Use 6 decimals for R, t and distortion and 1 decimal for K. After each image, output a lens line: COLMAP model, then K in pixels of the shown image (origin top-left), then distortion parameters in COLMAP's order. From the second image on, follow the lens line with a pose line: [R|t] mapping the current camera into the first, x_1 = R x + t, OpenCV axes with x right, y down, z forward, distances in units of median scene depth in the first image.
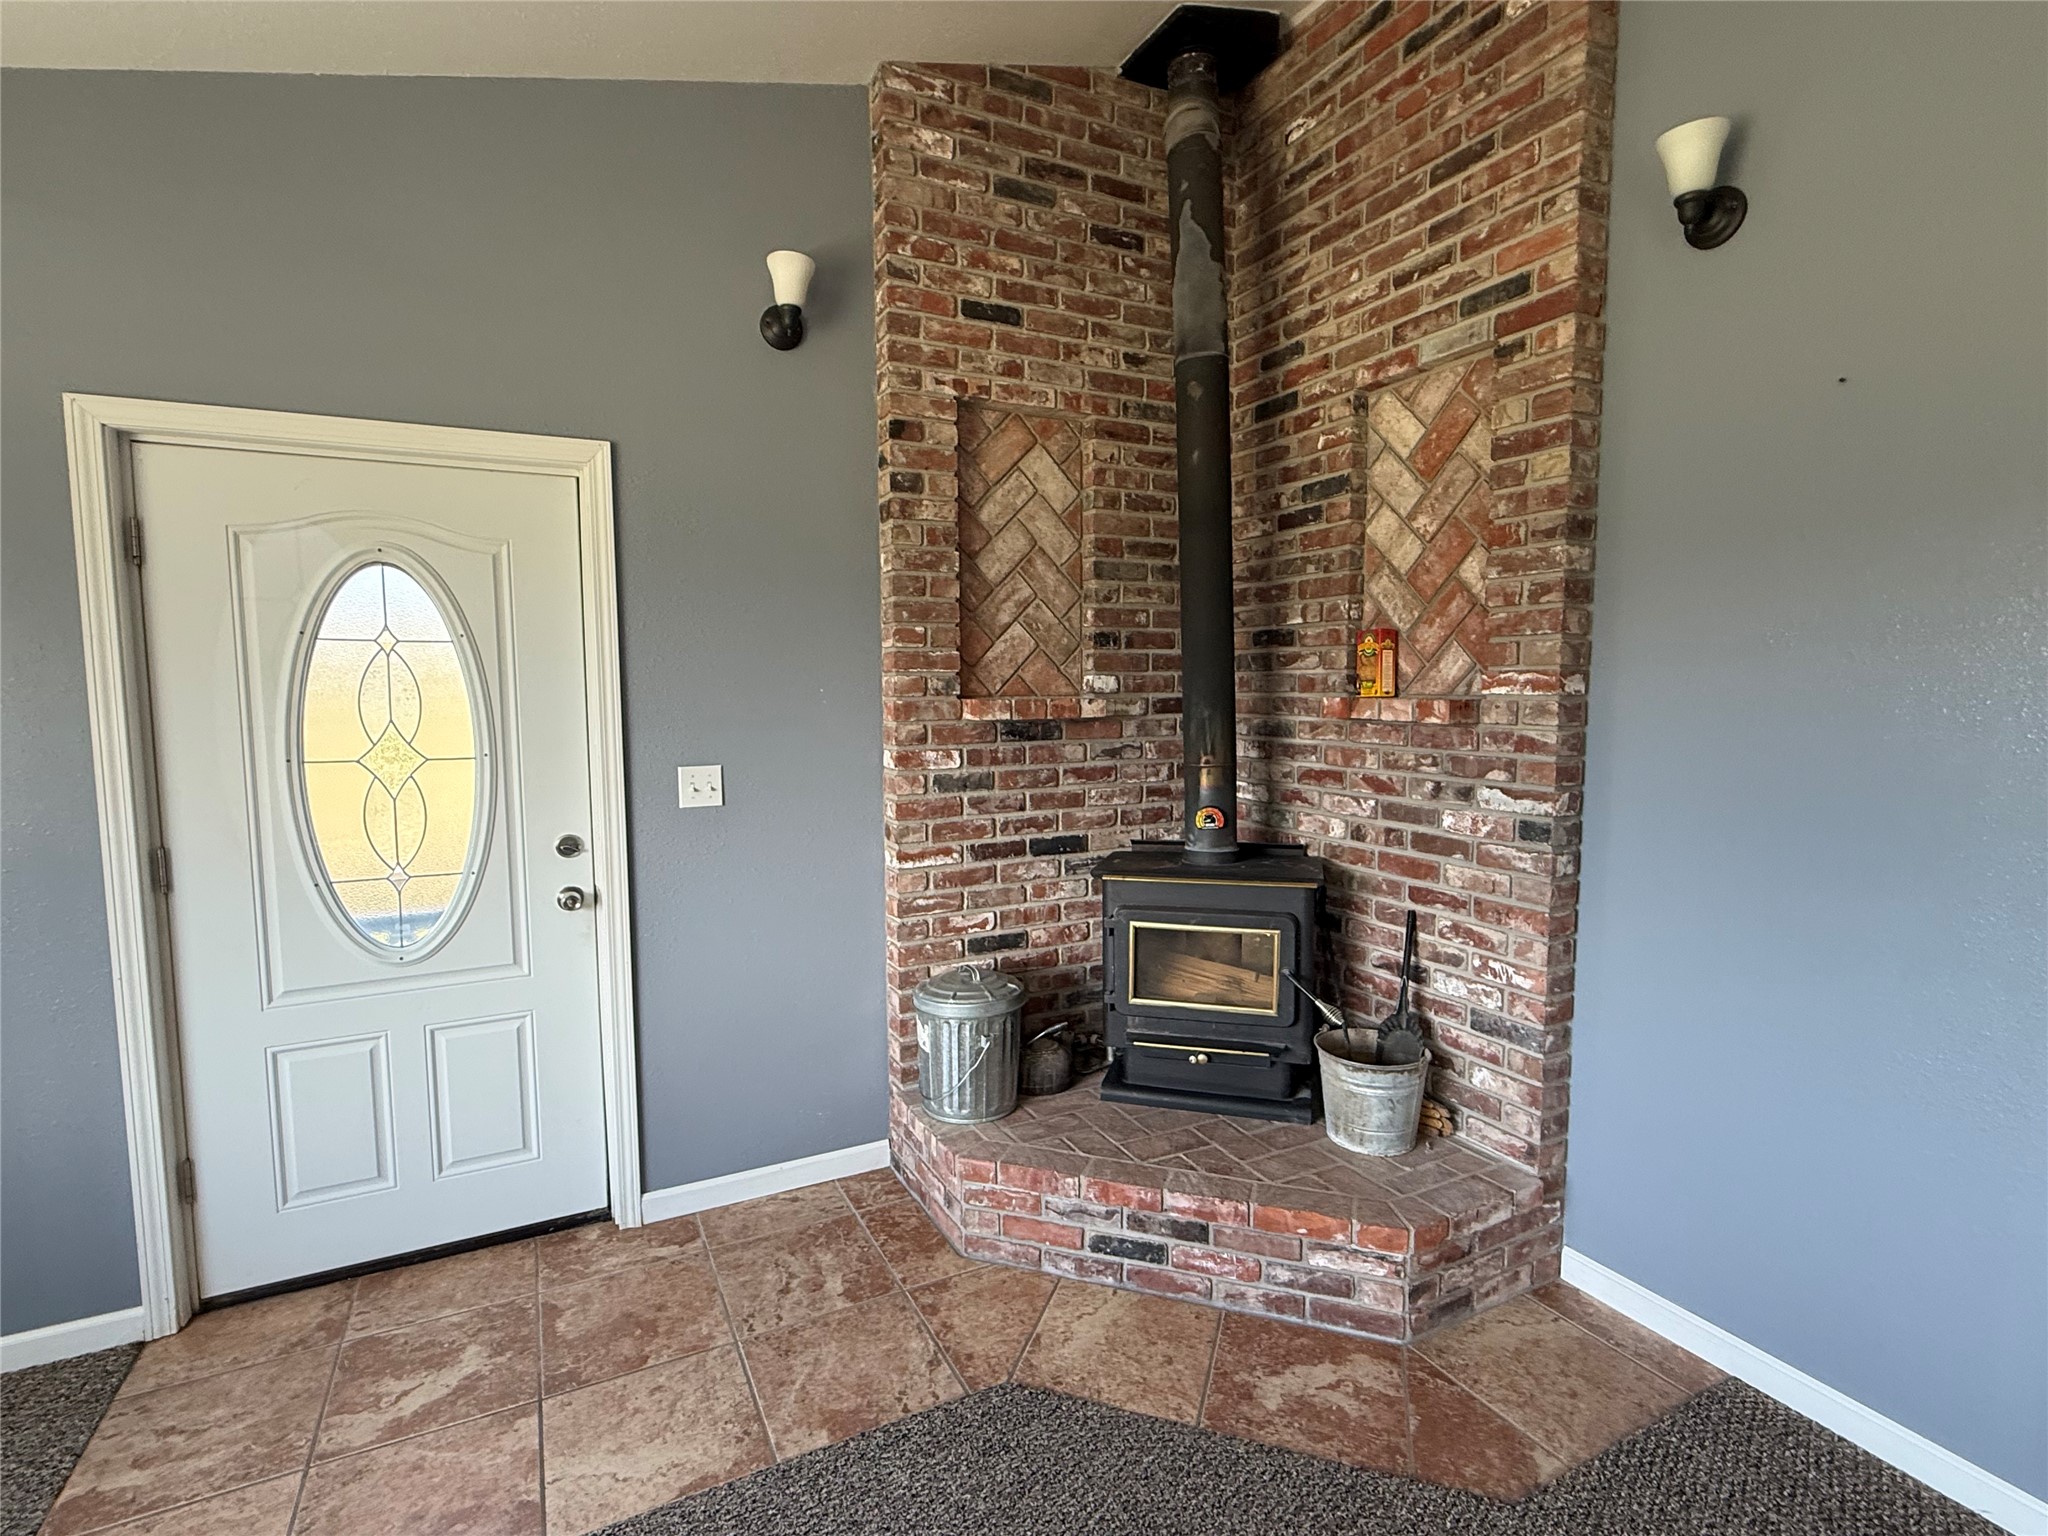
lens RADIAL K [[979.9, 0, 1019.3], [0, 979.9, 765.2], [0, 0, 1]] dist [-0.000195, 0.000278]
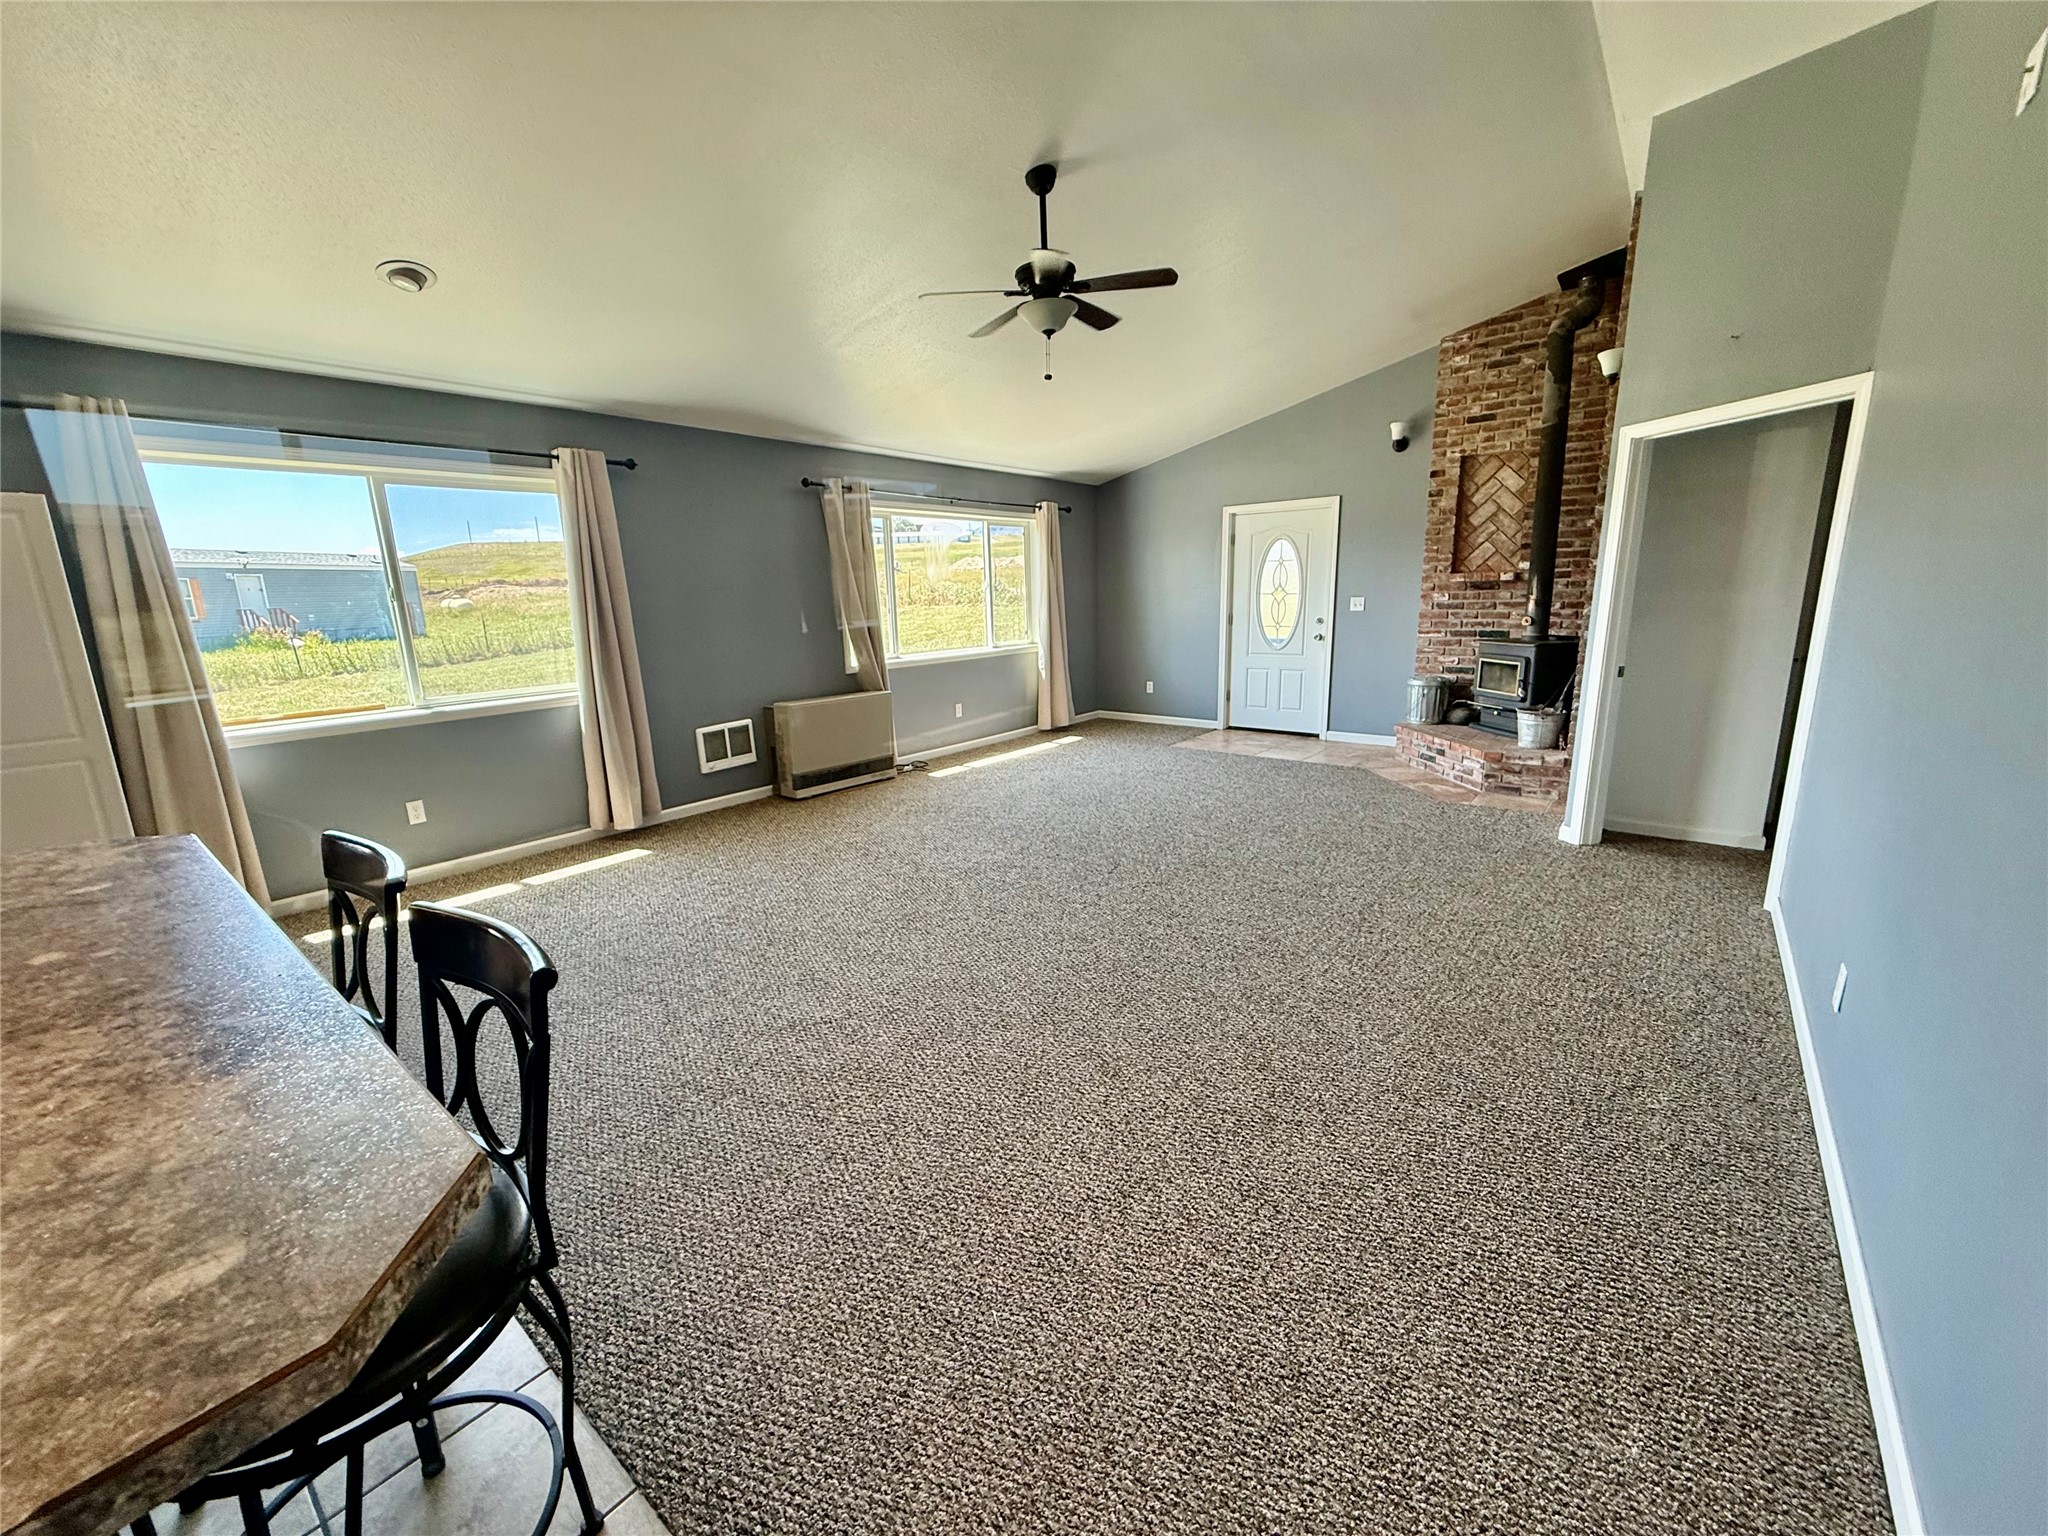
lens RADIAL K [[812.7, 0, 1014.6], [0, 812.7, 767.4], [0, 0, 1]] dist [0.000403, -0.000582]
pose [[0.402588, 0.190743, -0.895288, 1.564460], [-0.054611, 0.981312, 0.184513, 0.107827], [0.913751, -0.025390, 0.405481, -1.002853]]
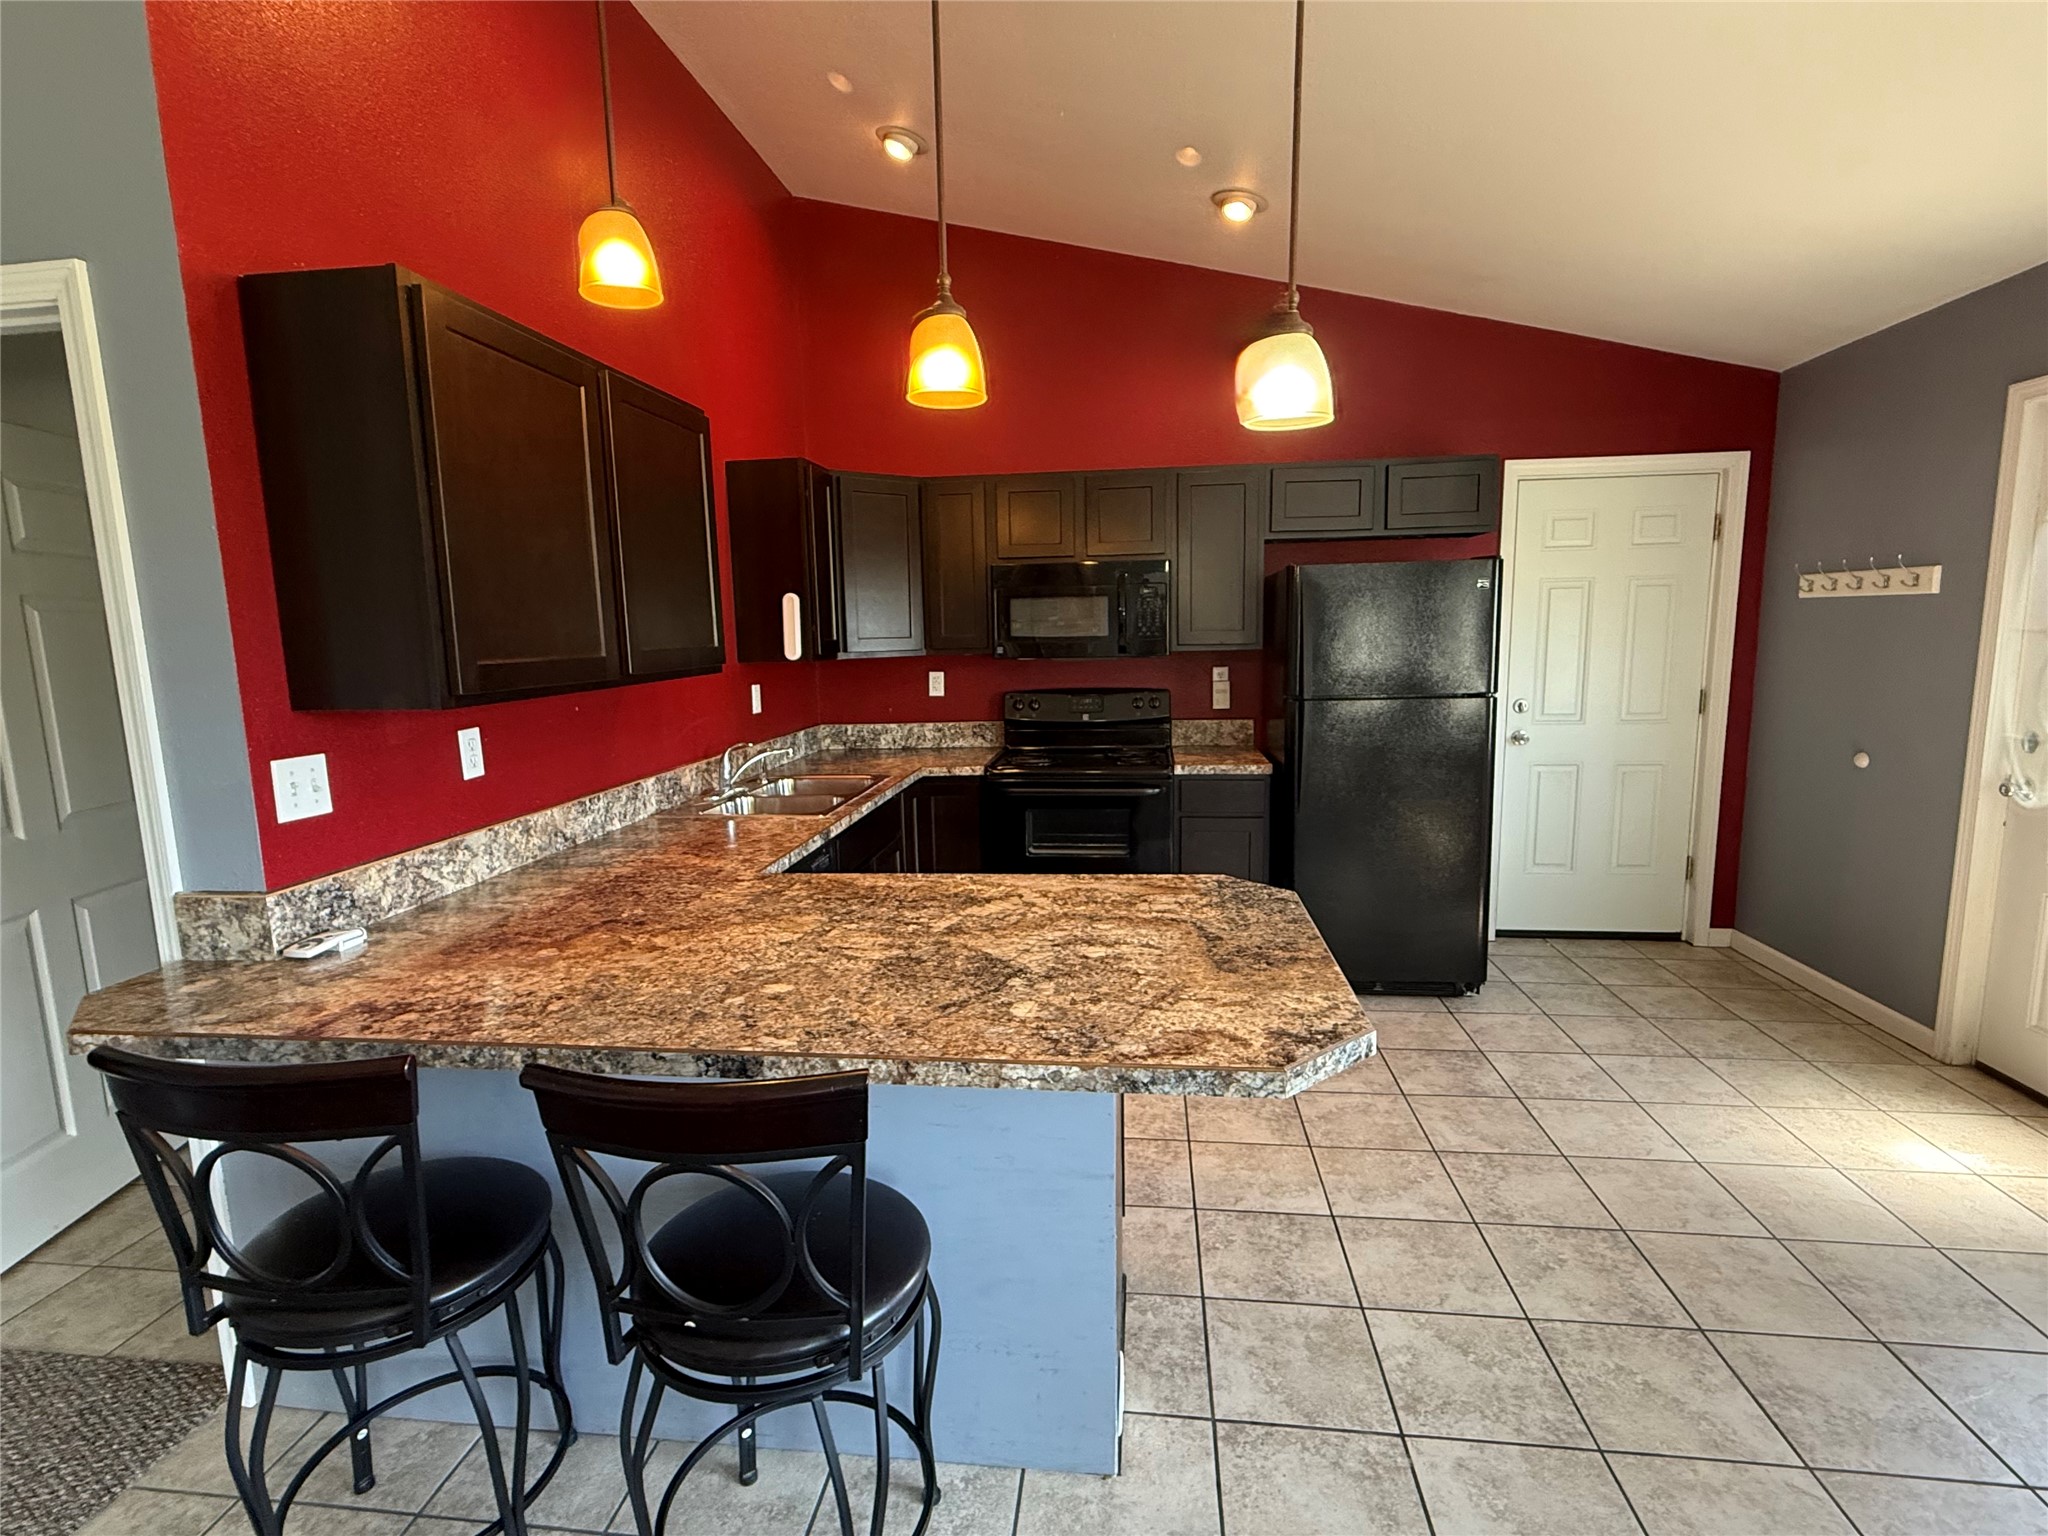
lens RADIAL K [[983.9, 0, 1020.8], [0, 983.9, 777.9], [0, 0, 1]] dist [-0.000683, 0.000121]
pose [[-0.828852, -0.062737, 0.555939, 0.605578], [0.074031, 0.972656, 0.220136, 0.082221], [-0.554548, 0.223617, -0.801543, -0.950814]]
